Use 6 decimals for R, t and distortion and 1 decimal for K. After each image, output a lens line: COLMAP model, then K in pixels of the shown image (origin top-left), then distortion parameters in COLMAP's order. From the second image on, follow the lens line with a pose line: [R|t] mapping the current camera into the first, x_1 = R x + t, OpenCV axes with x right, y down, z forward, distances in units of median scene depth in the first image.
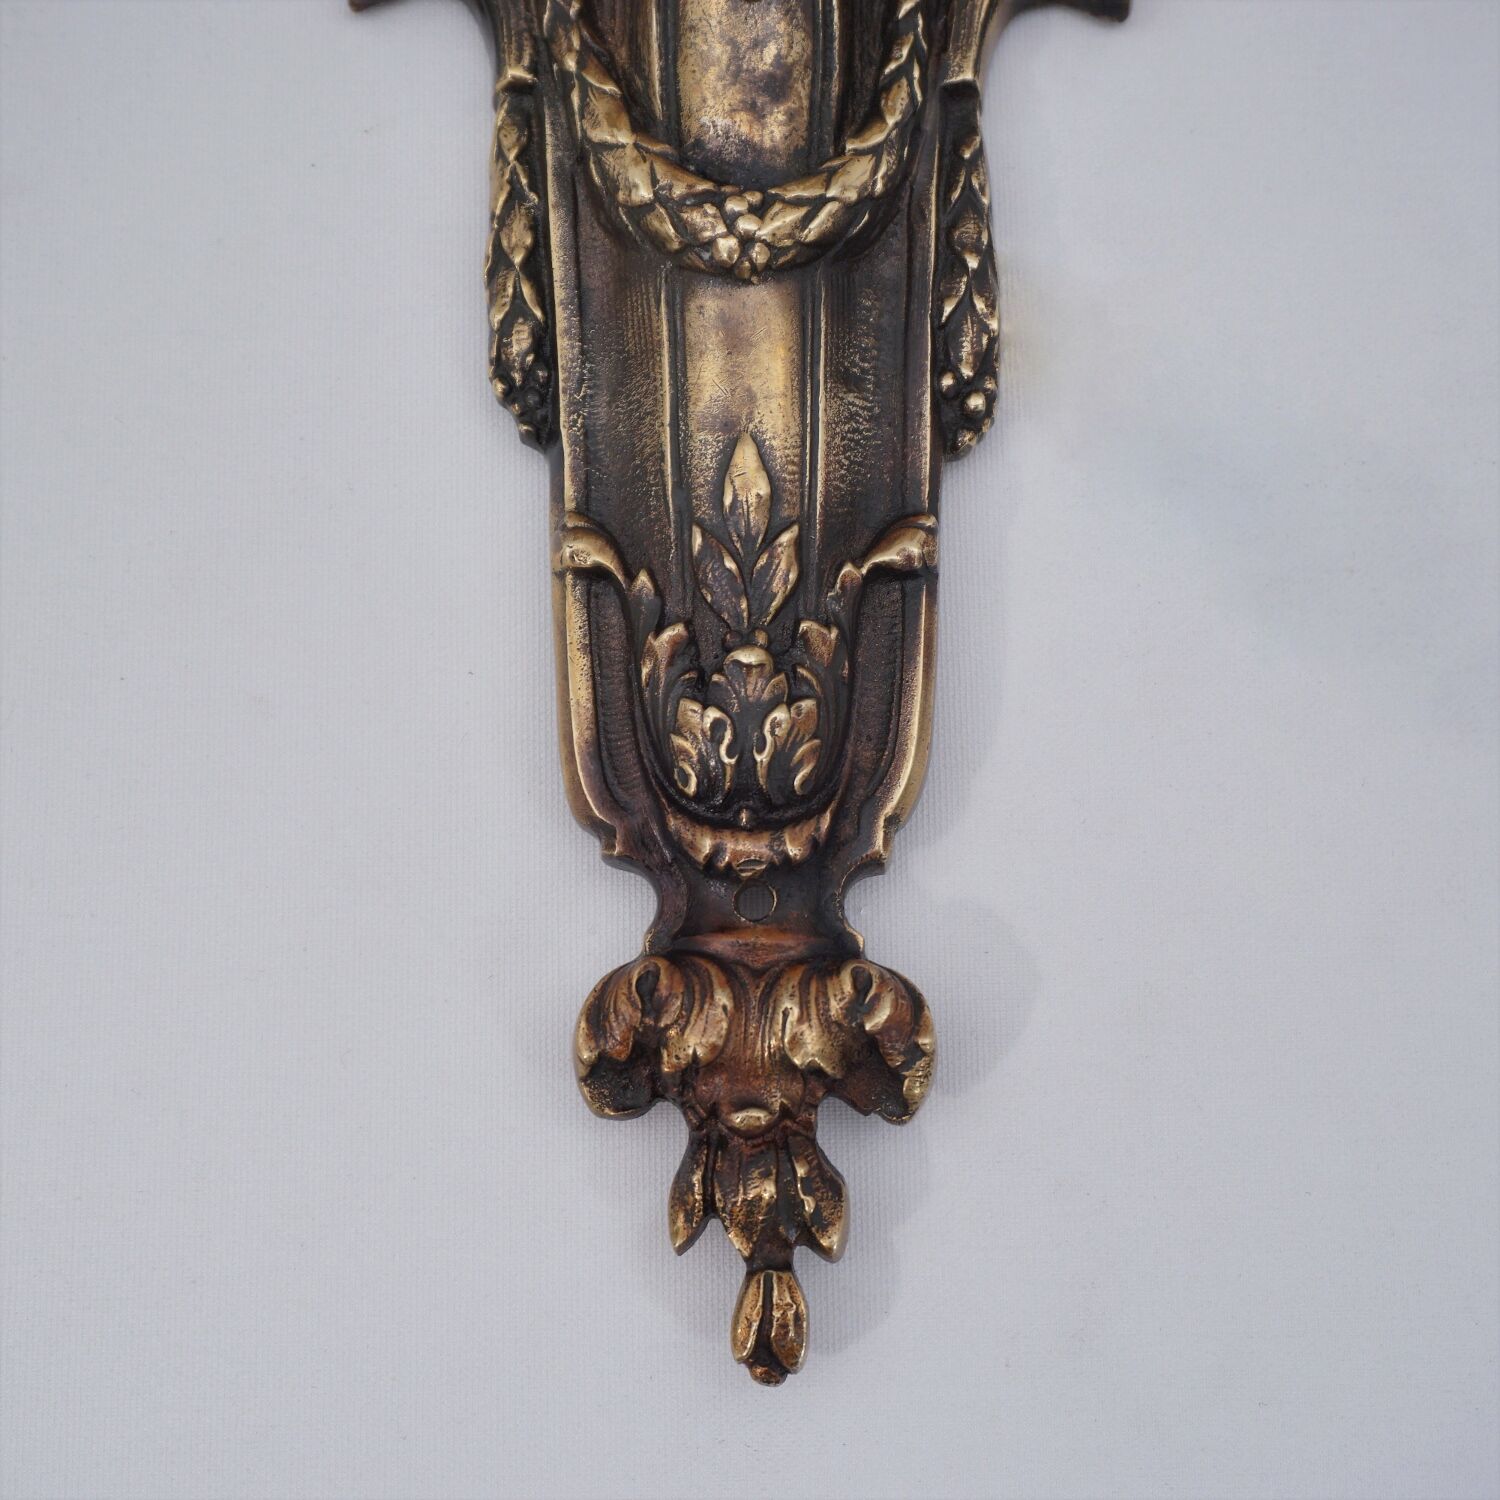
lens RADIAL K [[2479.2, 0, 734.4], [0, 2479.2, 739.8], [0, 0, 1]] dist [-0.023692, 0.000000]
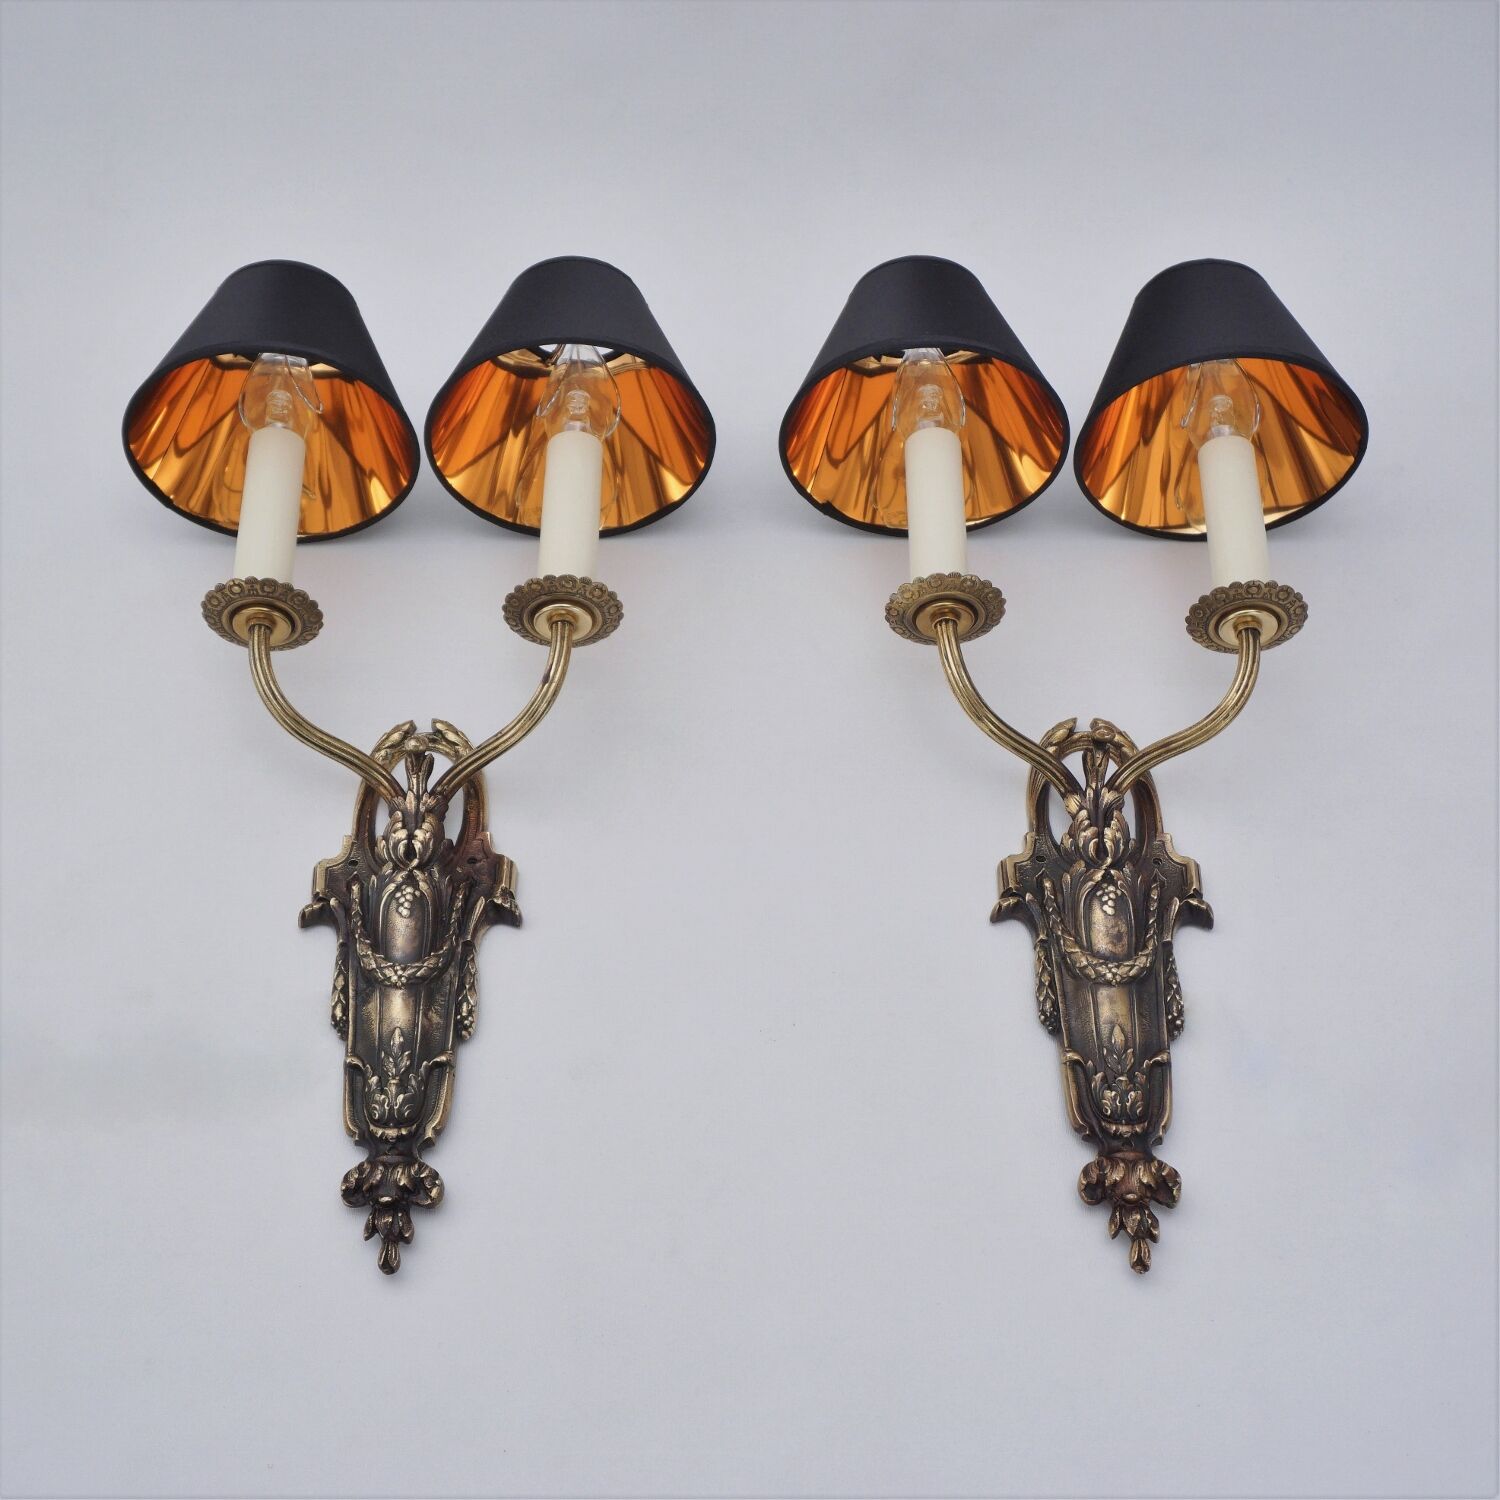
lens RADIAL K [[2336.3, 0, 748.6], [0, 2336.3, 753.8], [0, 0, 1]] dist [-0.070074, 0.000000]
pose [[0.999797, 0.014021, -0.014478, -0.482277], [-0.019198, 0.881135, -0.472474, 1.129367], [0.006132, 0.472656, 0.881226, -2.153480]]
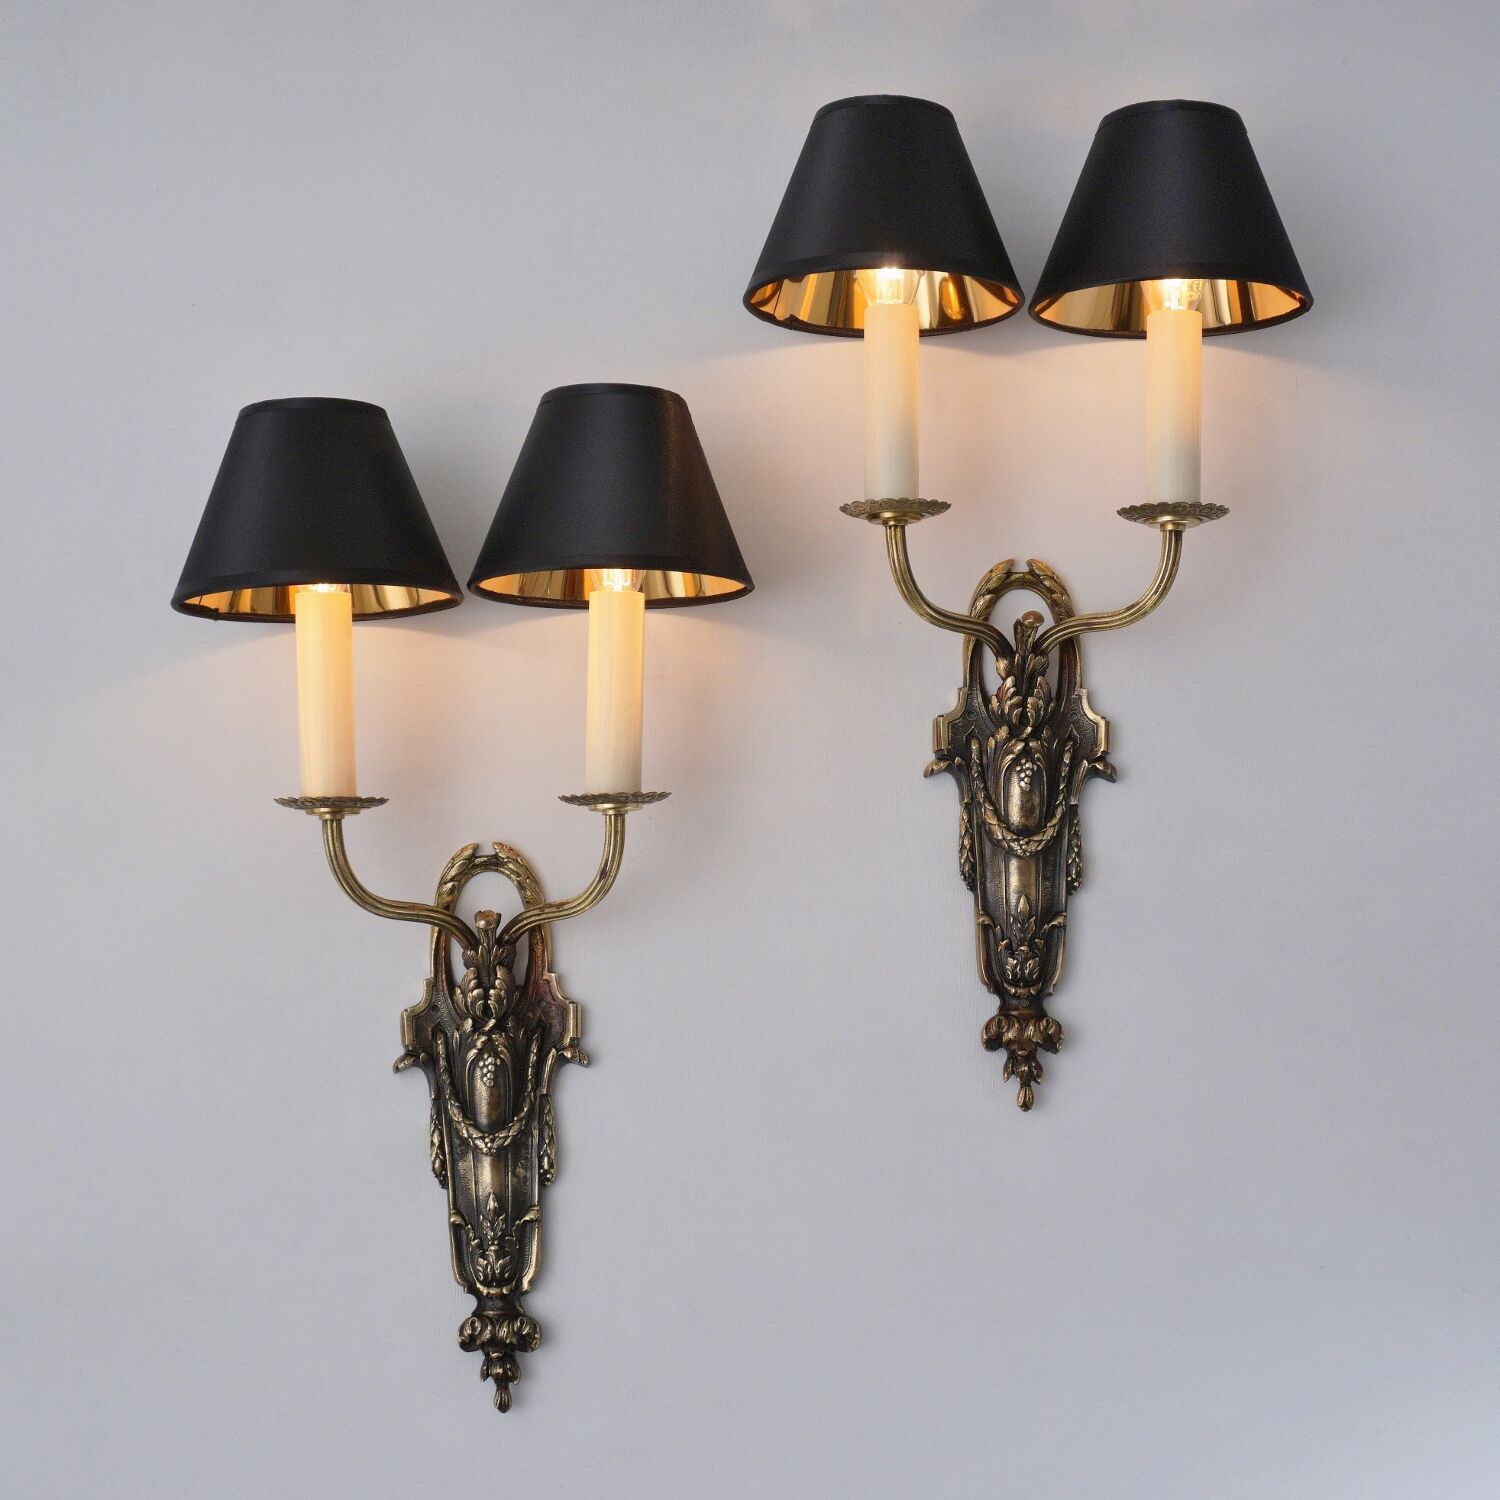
lens RADIAL K [[2336.3, 0, 783.7], [0, 2336.3, 716.0], [0, 0, 1]] dist [-0.070074, 0.000000]
pose [[0.999743, 0.016007, 0.016054, -0.476973], [-0.016968, 0.997953, 0.061665, -0.670212], [-0.015034, -0.061921, 0.997968, -2.993096]]
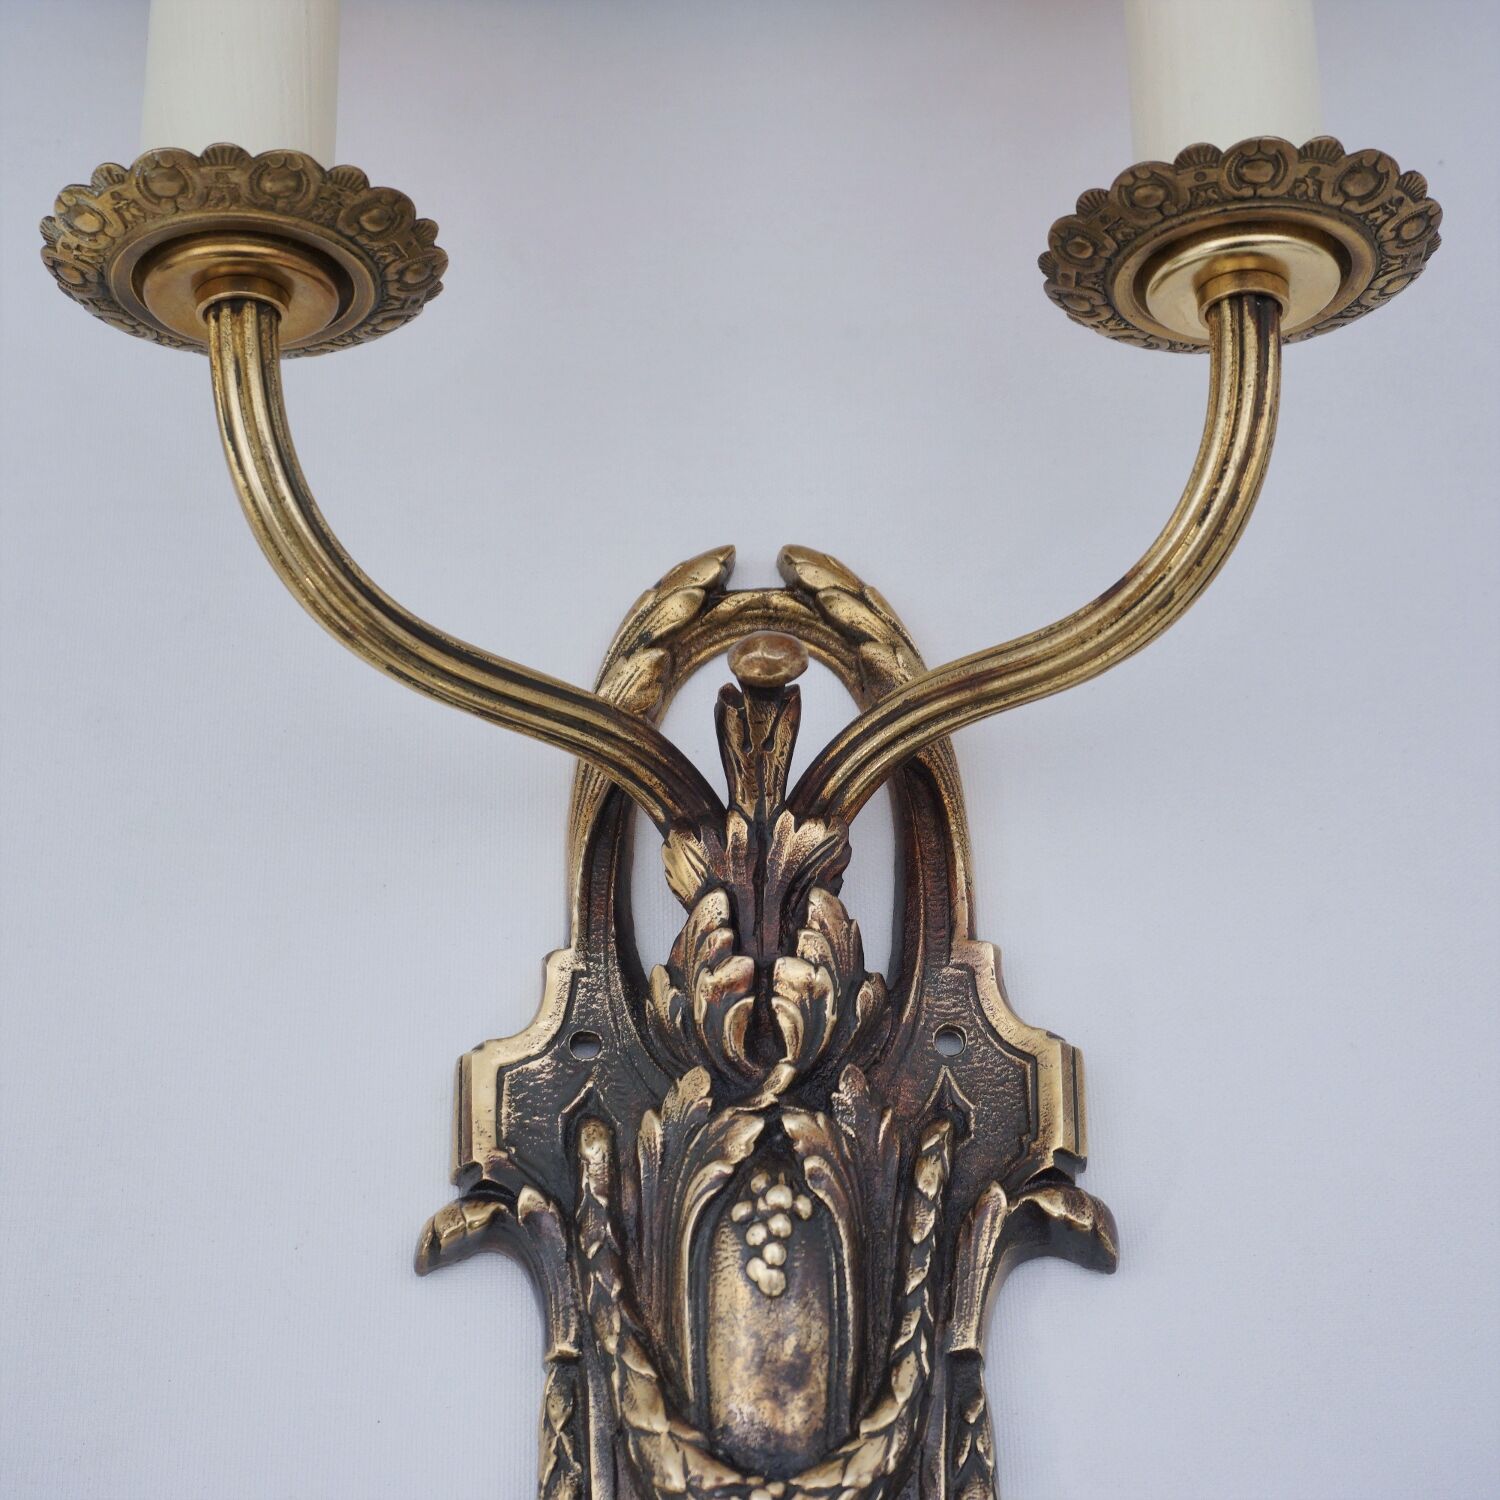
lens RADIAL K [[2479.2, 0, 763.2], [0, 2479.2, 749.4], [0, 0, 1]] dist [-0.023692, 0.000000]
pose [[0.999767, -0.016557, -0.013818, 0.022180], [0.012536, 0.967561, -0.252325, -0.257043], [0.017547, 0.252093, 0.967544, -0.145197]]
